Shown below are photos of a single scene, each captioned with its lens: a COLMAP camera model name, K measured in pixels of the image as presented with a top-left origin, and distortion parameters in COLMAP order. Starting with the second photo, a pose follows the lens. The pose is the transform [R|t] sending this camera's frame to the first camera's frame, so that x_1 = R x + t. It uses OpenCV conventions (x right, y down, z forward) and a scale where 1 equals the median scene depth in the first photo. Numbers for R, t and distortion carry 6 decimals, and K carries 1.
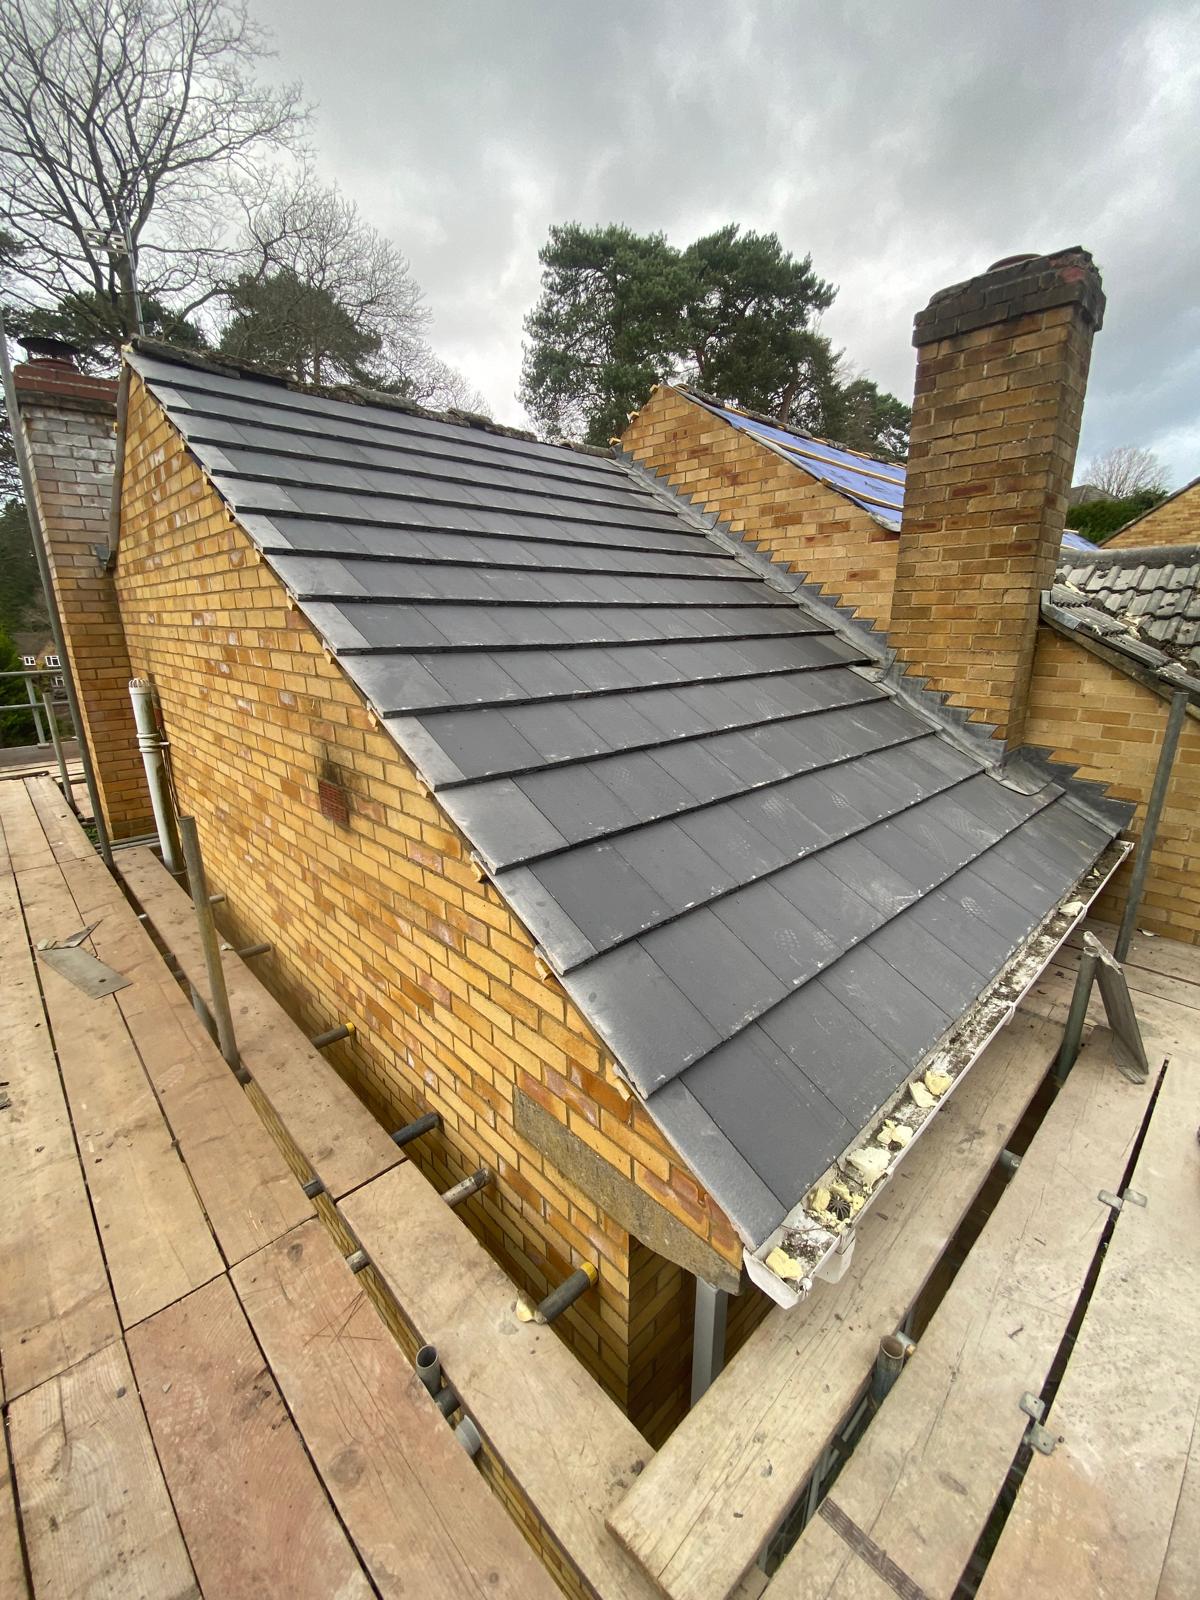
lens RADIAL K [[655.3, 0, 600.0], [0, 655.3, 800.0], [0, 0, 1]] dist [0.011926, -0.018308]
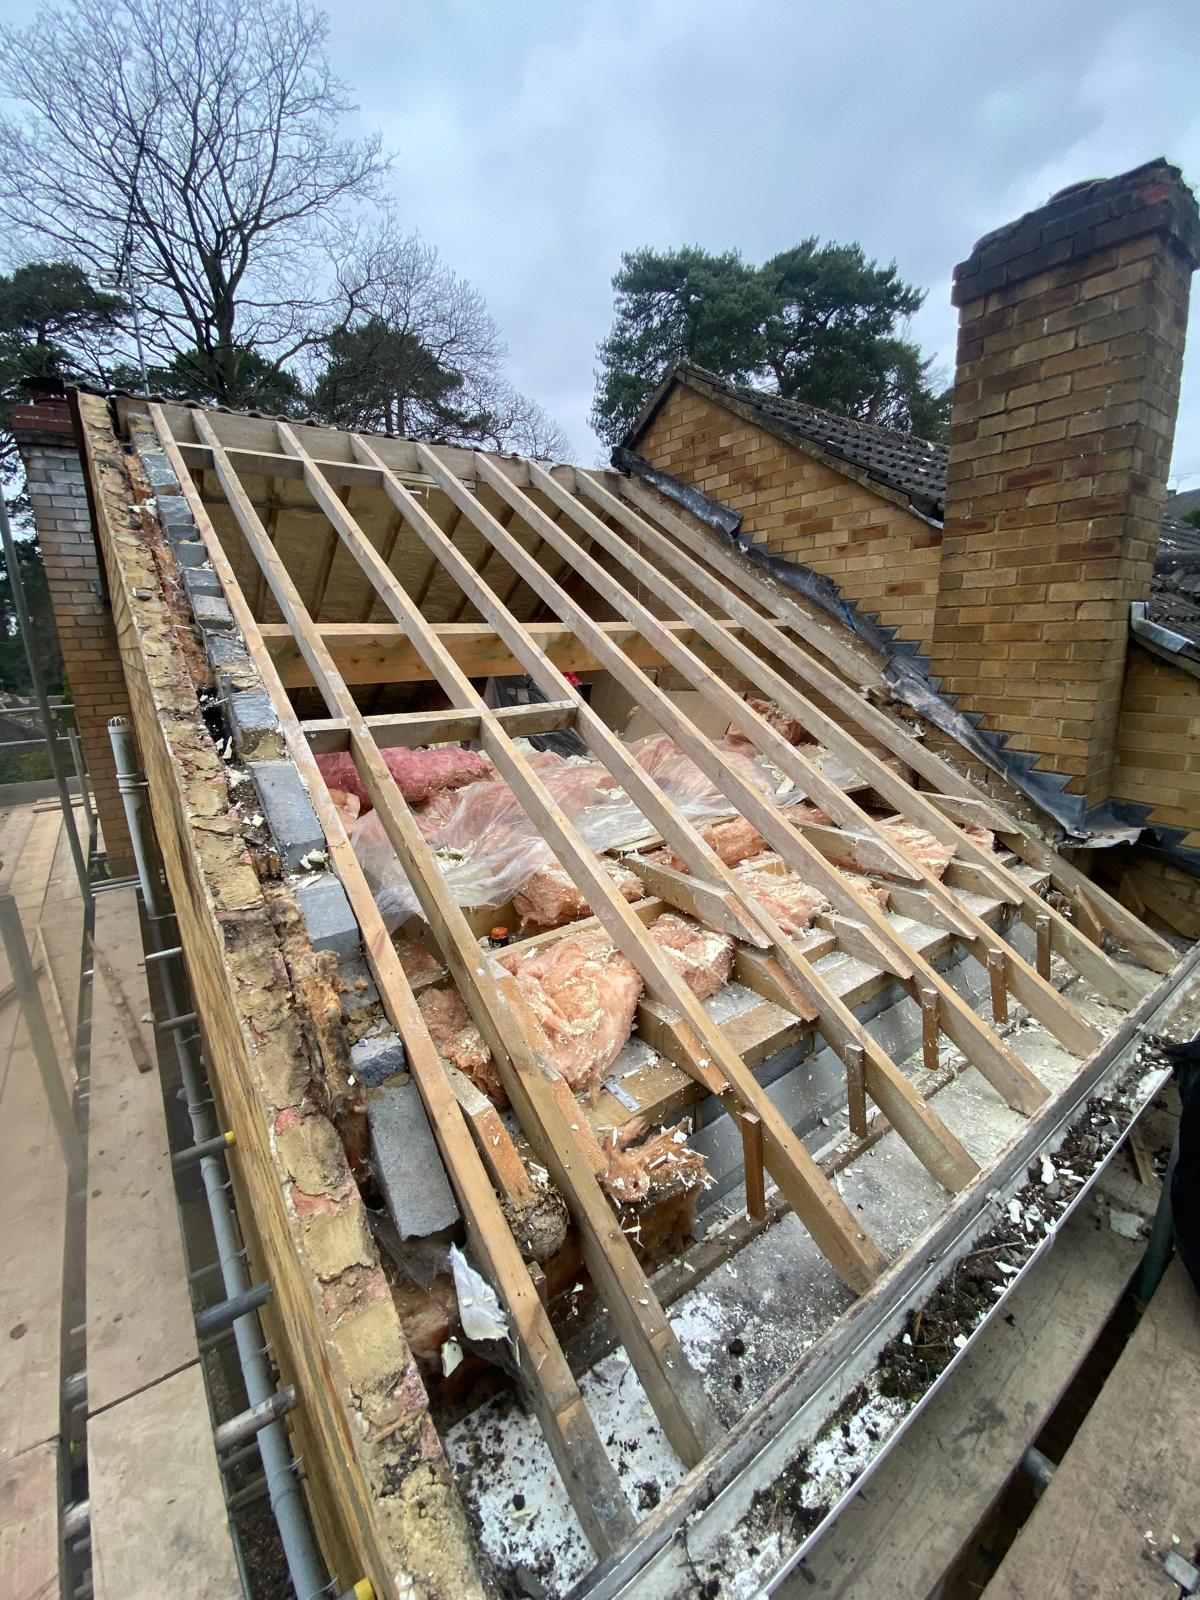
lens RADIAL K [[655.3, 0, 600.0], [0, 655.3, 800.0], [0, 0, 1]] dist [0.011926, -0.018308]
pose [[0.992131, 0.010309, -0.124776, 0.138349], [-0.014144, 0.999453, -0.029887, -0.050124], [0.124399, 0.031416, 0.991735, 0.151578]]
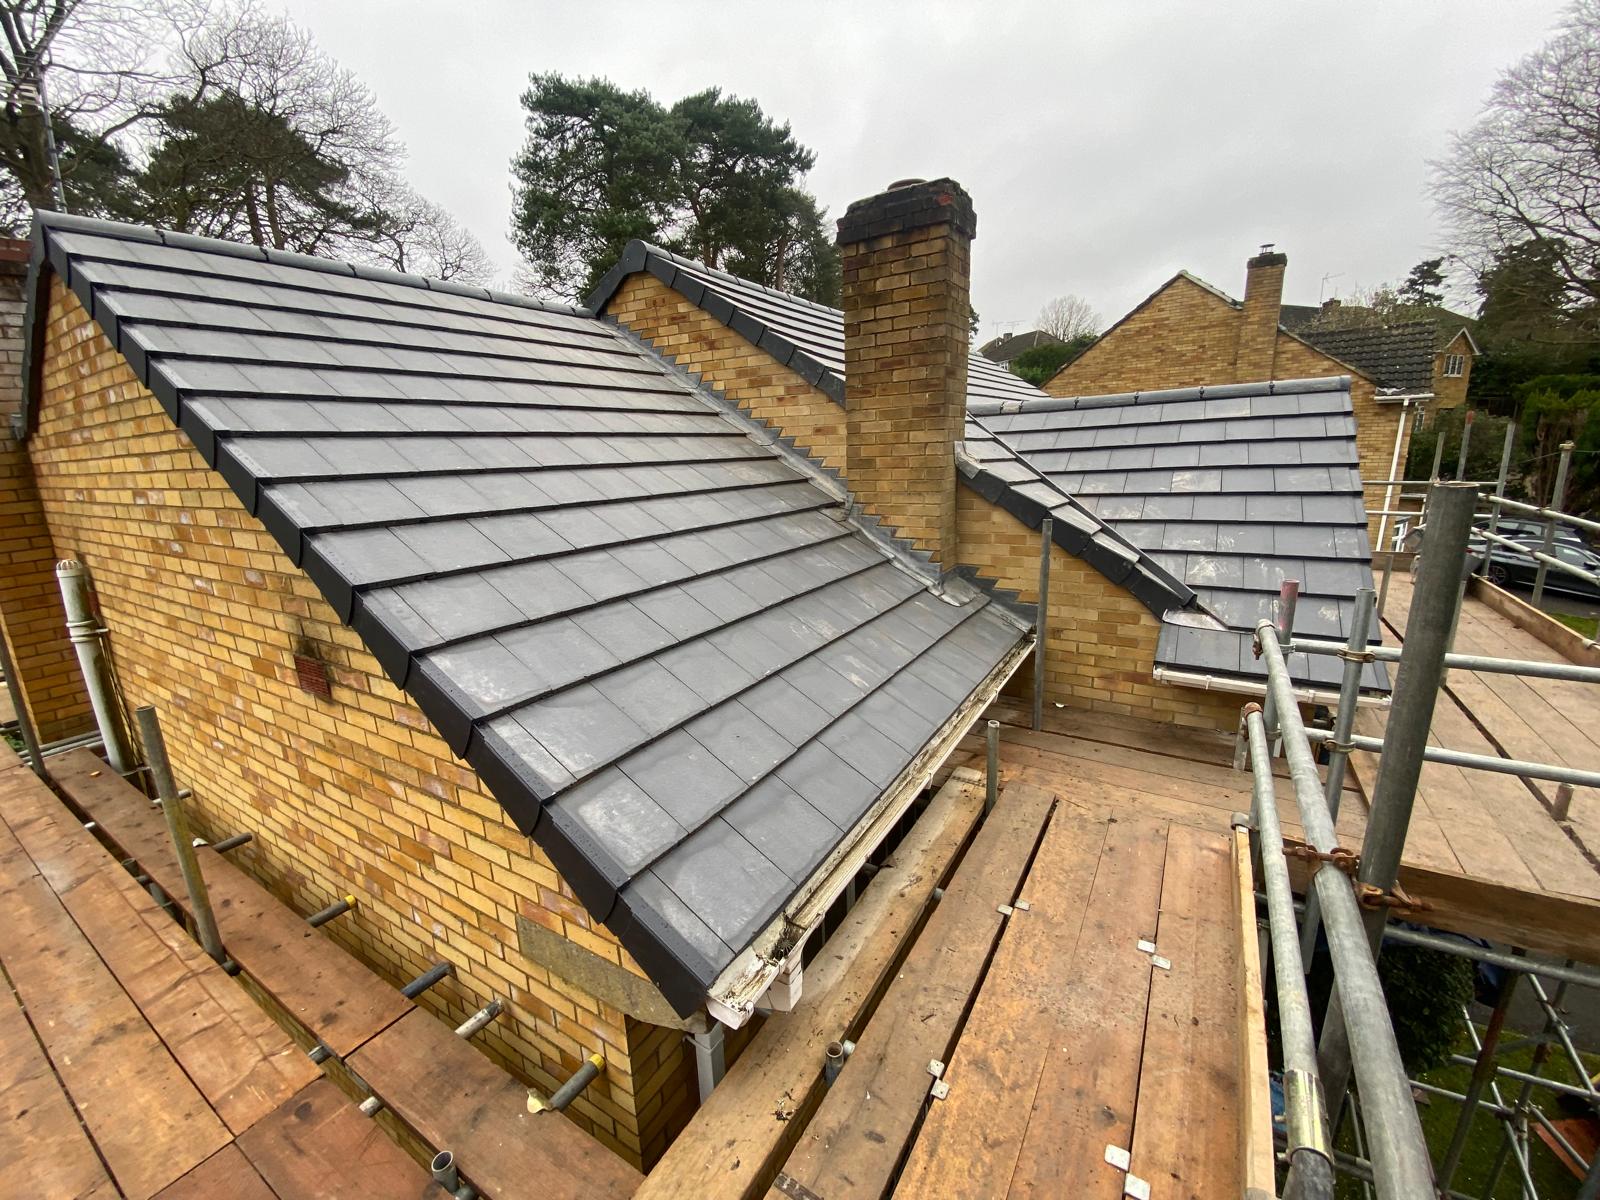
lens RADIAL K [[655.3, 0, 804.3], [0, 655.3, 601.0], [0, 0, 1]] dist [0.011926, -0.018308]
pose [[0.964772, -0.085586, 0.248776, 0.054222], [0.097377, 0.994616, -0.035460, -0.001467], [-0.244402, 0.058436, 0.967912, -0.111931]]
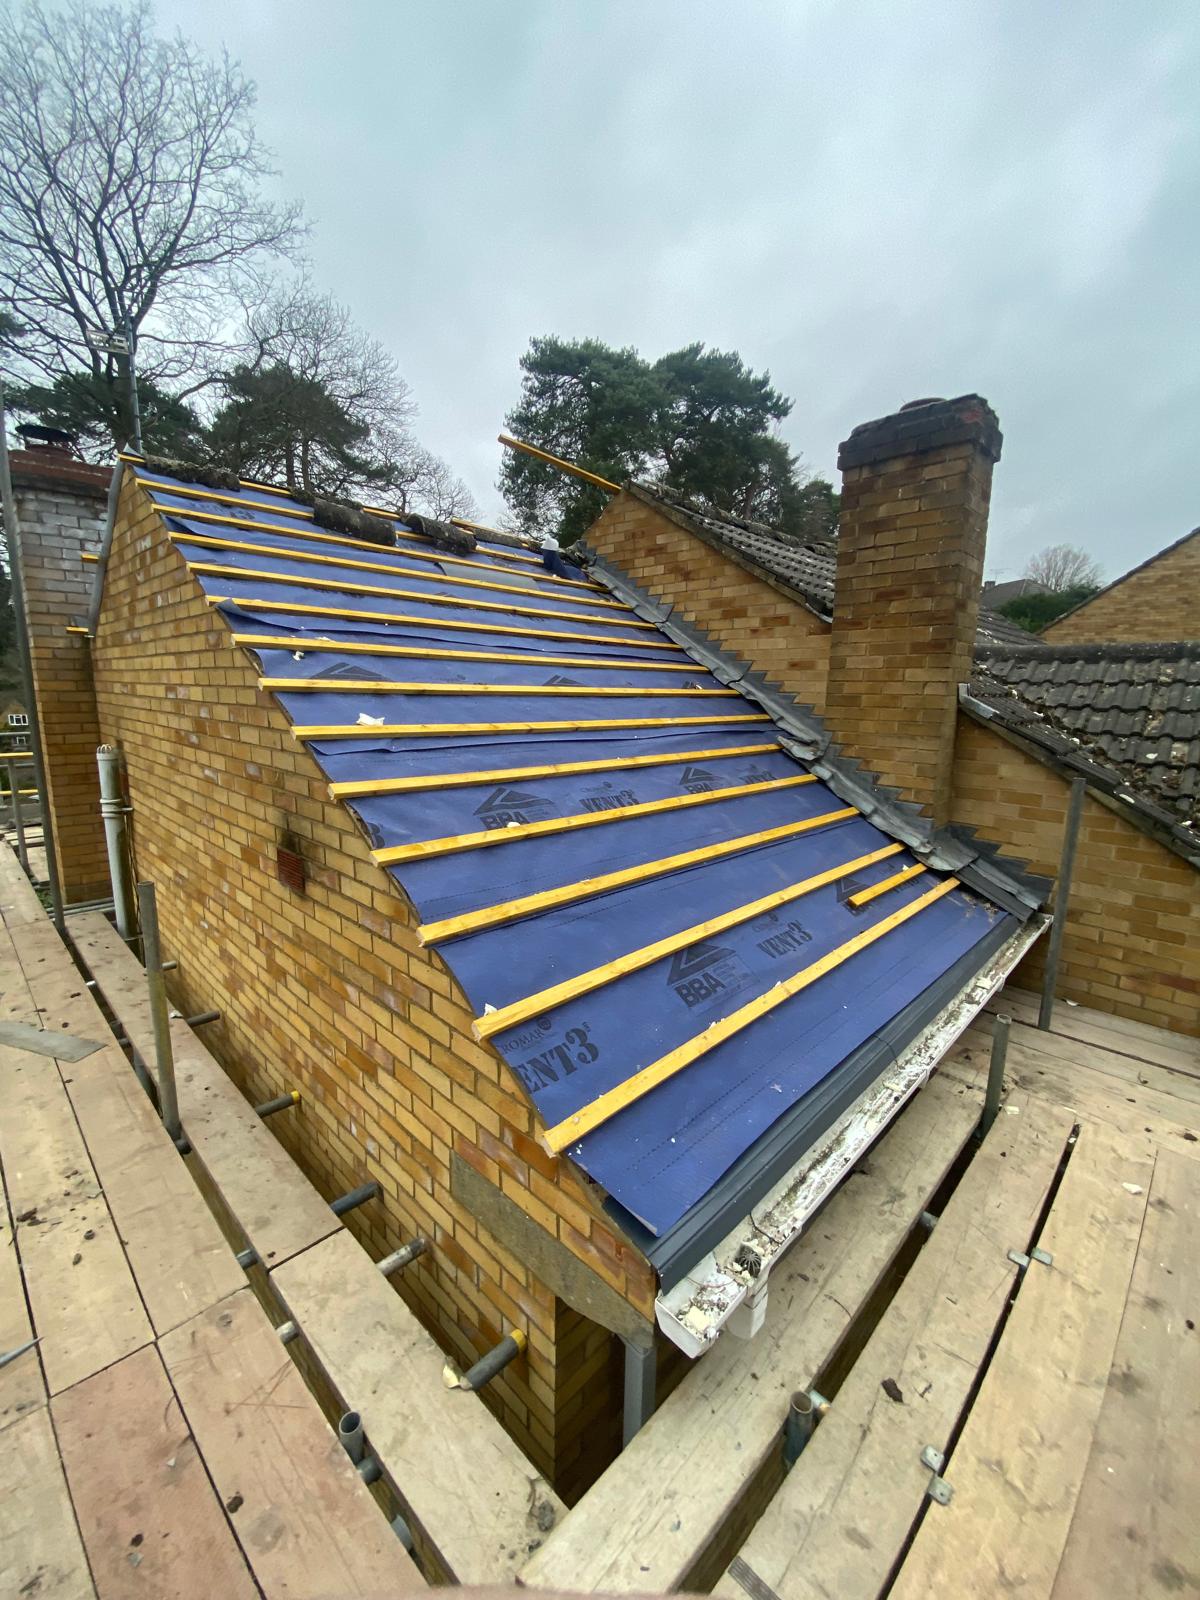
lens RADIAL K [[655.3, 0, 600.0], [0, 655.3, 800.0], [0, 0, 1]] dist [0.011926, -0.018308]
pose [[0.998954, 0.016114, 0.042794, 0.024580], [-0.011554, 0.994434, -0.104731, -0.002313], [-0.044244, 0.104127, 0.993579, -0.045656]]
